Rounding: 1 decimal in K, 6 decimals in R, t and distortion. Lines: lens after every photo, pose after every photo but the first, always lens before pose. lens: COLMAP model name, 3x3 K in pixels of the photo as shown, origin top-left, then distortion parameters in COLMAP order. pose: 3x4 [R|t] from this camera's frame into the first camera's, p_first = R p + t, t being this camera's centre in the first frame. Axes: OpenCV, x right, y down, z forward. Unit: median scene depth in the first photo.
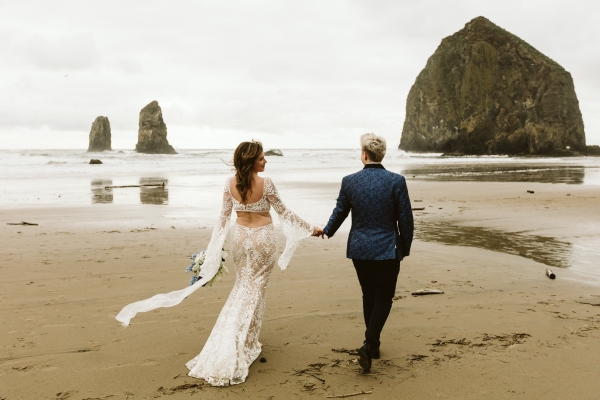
lens RADIAL K [[556.2, 0, 300.0], [0, 556.2, 200.0], [0, 0, 1]] dist [-0.016673, 0.009709]
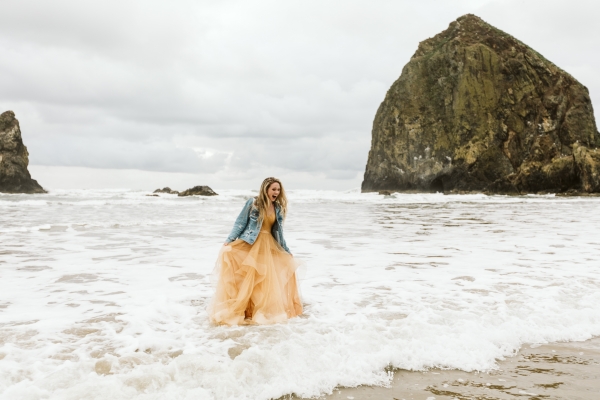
lens RADIAL K [[595.7, 0, 300.0], [0, 595.7, 200.0], [0, 0, 1]] dist [-0.043991, 0.022319]
pose [[0.986254, -0.002732, 0.165215, -0.042142], [0.015705, 0.996887, -0.077267, -0.017811], [-0.164490, 0.078800, 0.983226, 0.273978]]
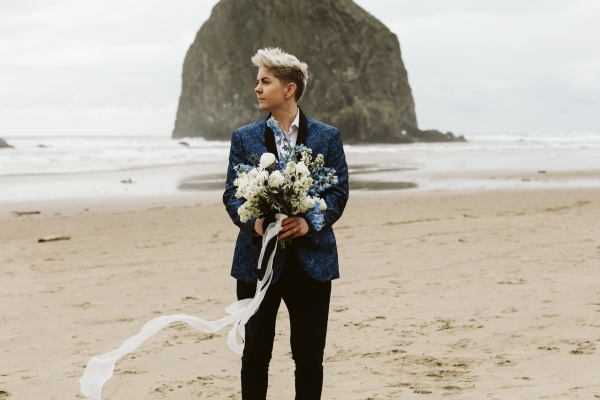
lens RADIAL K [[857.9, 0, 300.0], [0, 857.9, 200.0], [0, 0, 1]] dist [0.009737, 0.021536]
pose [[0.931886, -0.033727, 0.361181, -0.071504], [0.039959, 0.999153, -0.009797, 0.004177], [-0.360545, 0.023562, 0.932444, -0.048023]]
